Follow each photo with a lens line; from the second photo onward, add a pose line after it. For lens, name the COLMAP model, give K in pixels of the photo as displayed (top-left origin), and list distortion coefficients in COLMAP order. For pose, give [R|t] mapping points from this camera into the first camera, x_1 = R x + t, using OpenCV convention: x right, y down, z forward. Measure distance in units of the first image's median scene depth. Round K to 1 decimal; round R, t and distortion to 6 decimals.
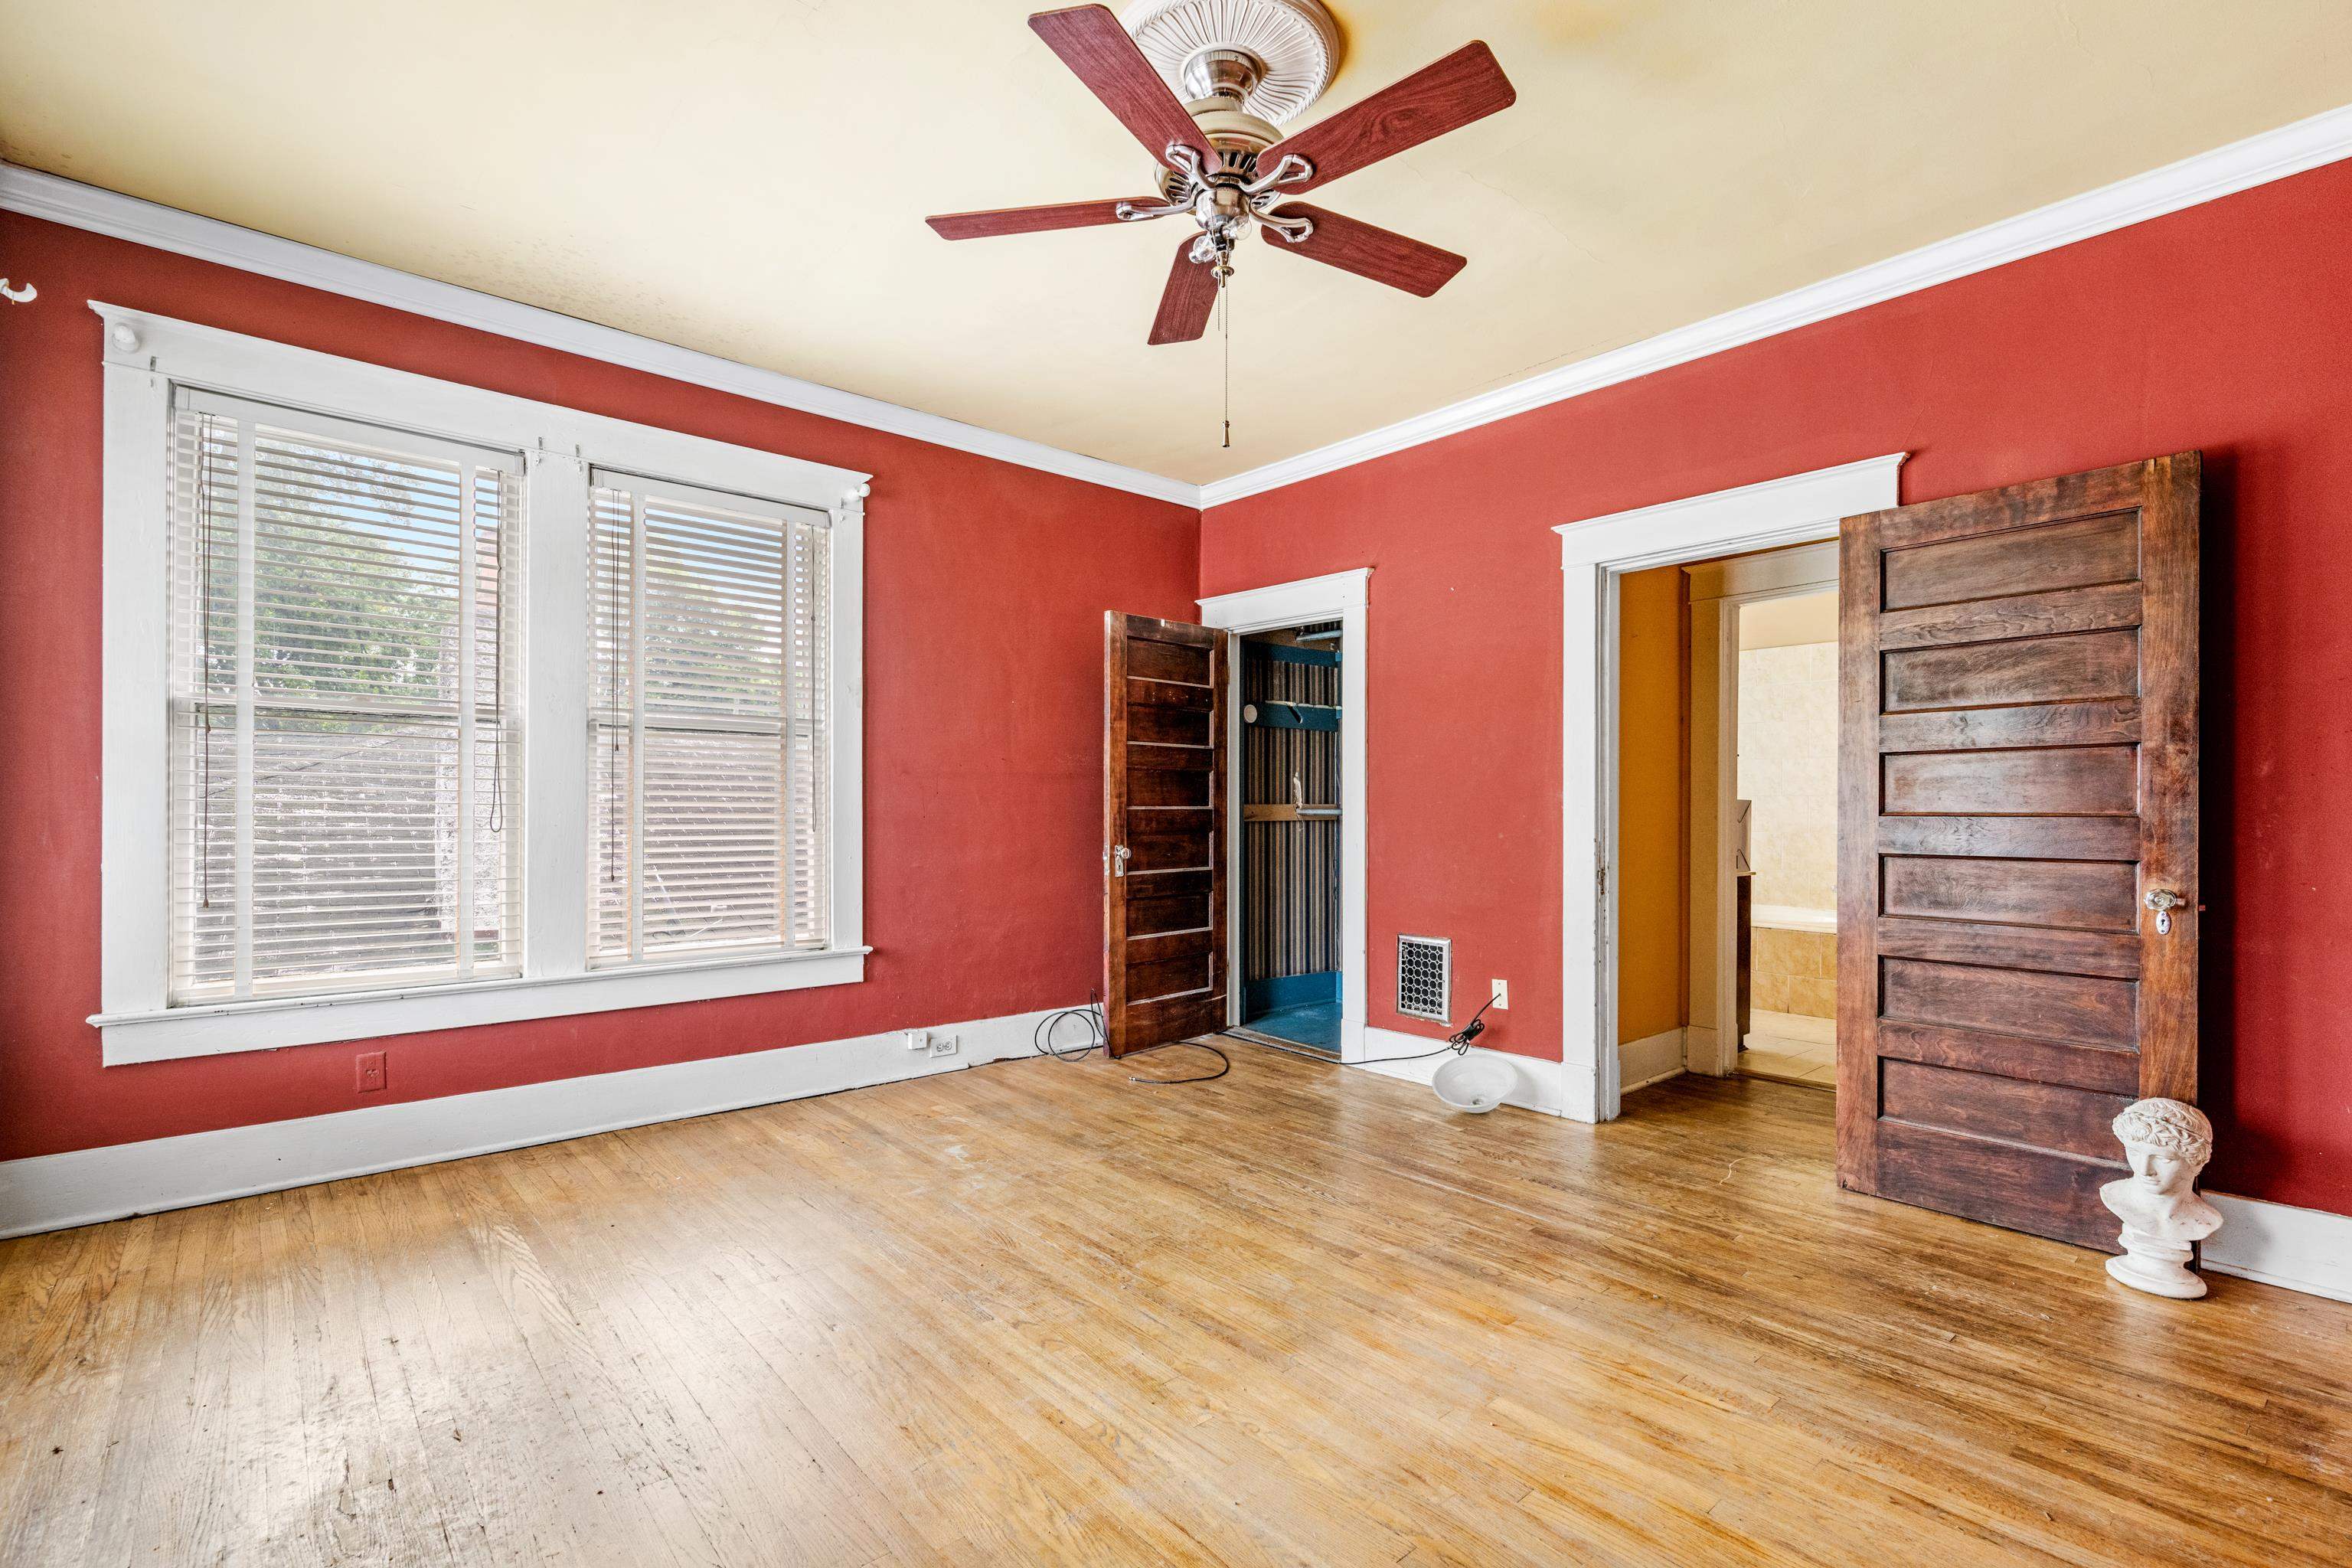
lens RADIAL K [[1060.5, 0, 1195.4], [0, 1060.5, 803.9], [0, 0, 1]] dist [-0.000295, -0.000320]
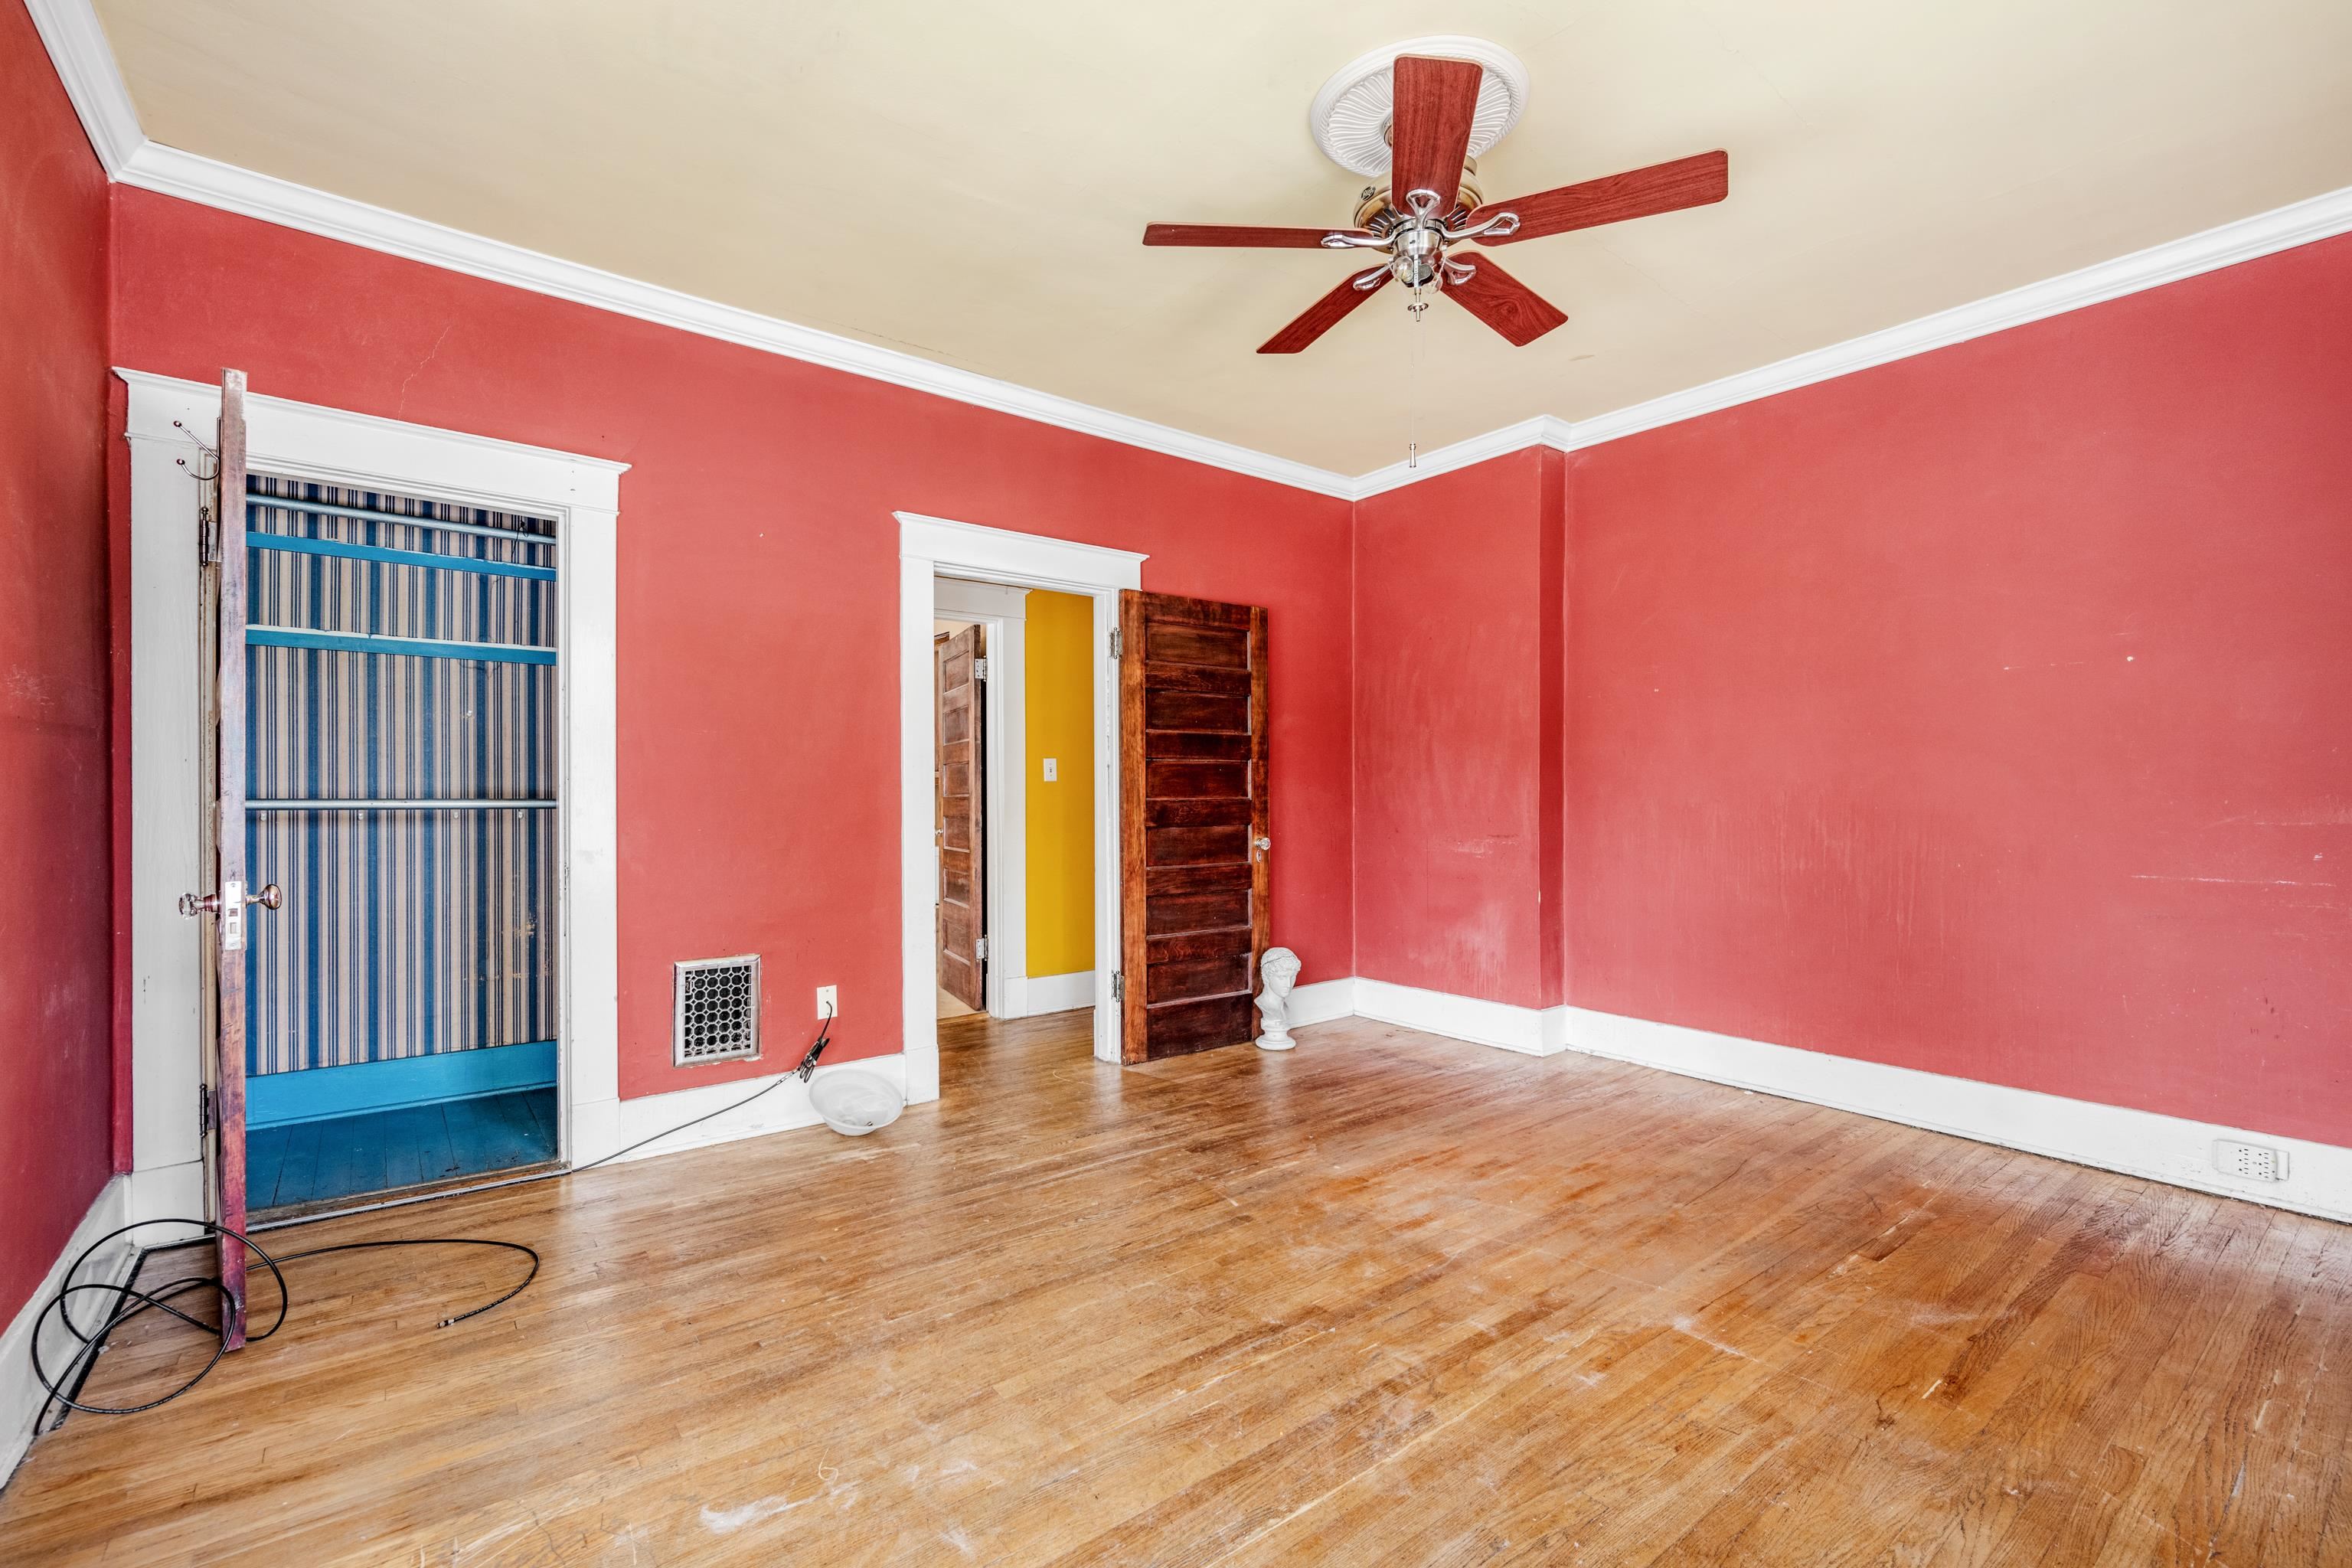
lens RADIAL K [[1021.6, 0, 1190.3], [0, 1021.6, 790.0], [0, 0, 1]] dist [-0.000669, -0.000002]
pose [[0.058505, -0.000518, 0.998287, -0.596310], [-0.003343, 0.999994, 0.000715, -0.003381], [-0.998282, -0.003379, 0.058503, 0.676572]]
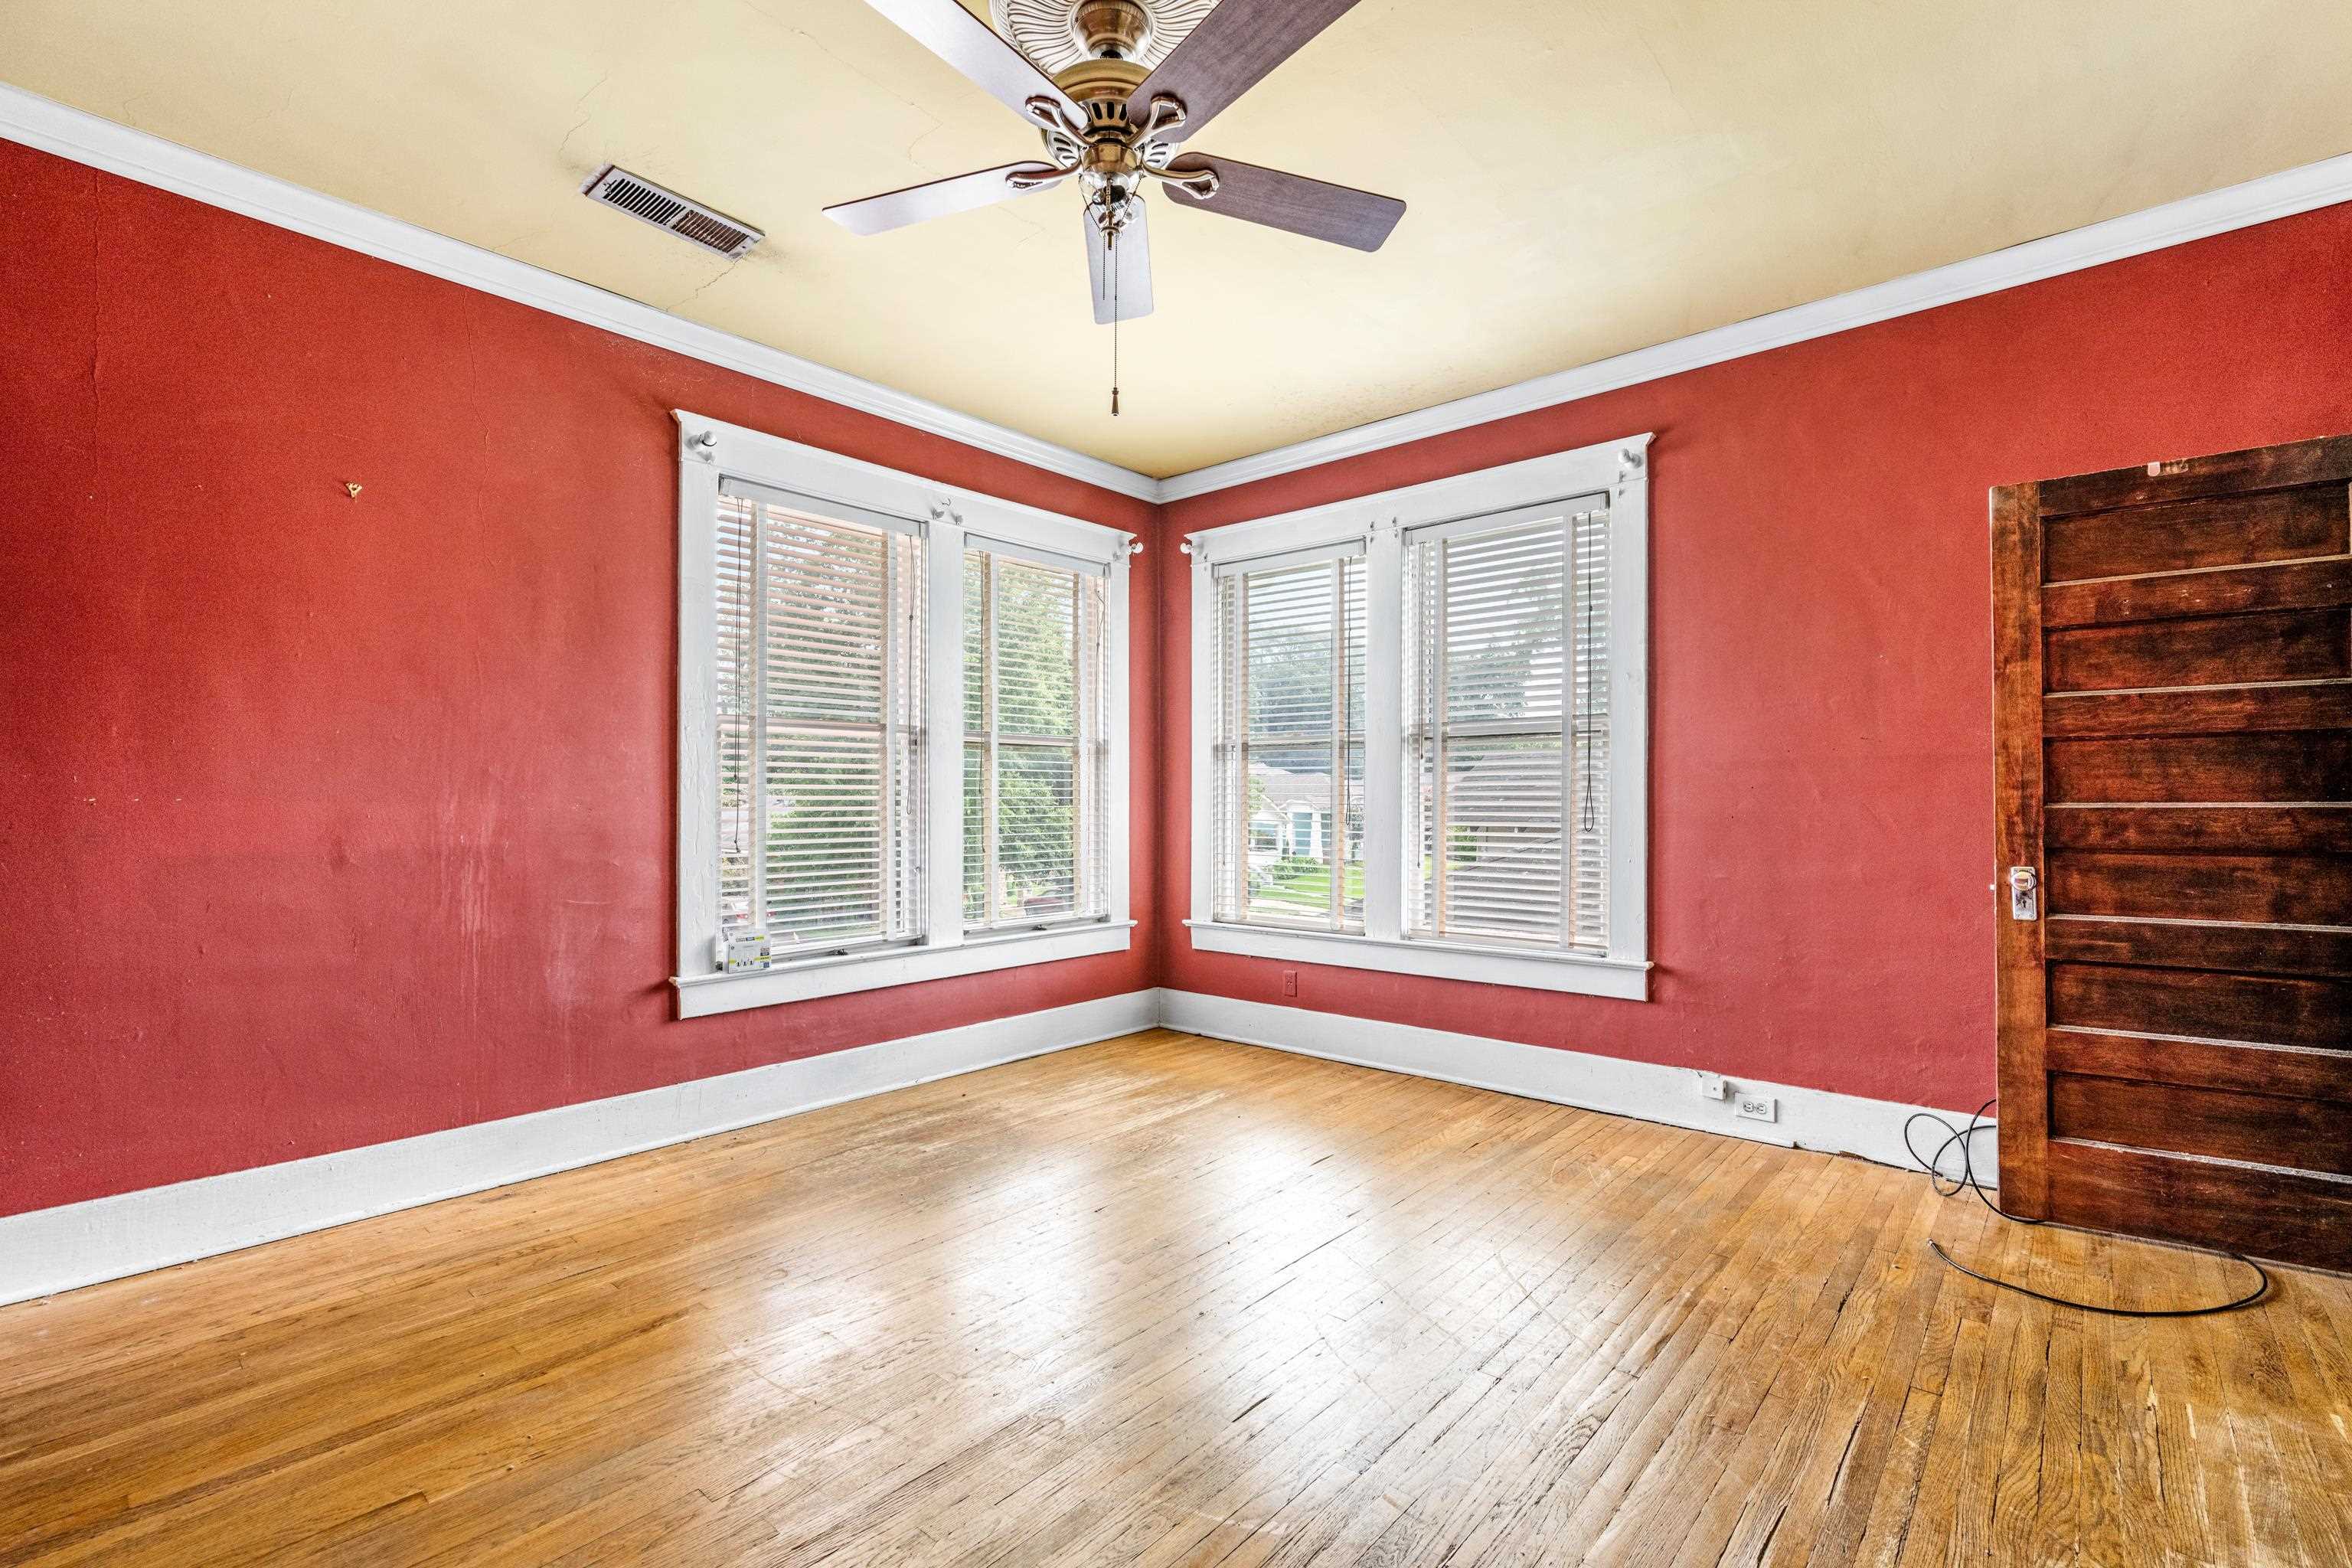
lens RADIAL K [[1021.6, 0, 1190.3], [0, 1021.6, 790.0], [0, 0, 1]] dist [-0.000669, -0.000002]
pose [[0.142636, -0.018768, -0.989597, 0.527185], [0.004268, 0.999823, -0.018347, 0.004477], [0.989766, -0.001606, 0.142691, 0.542070]]
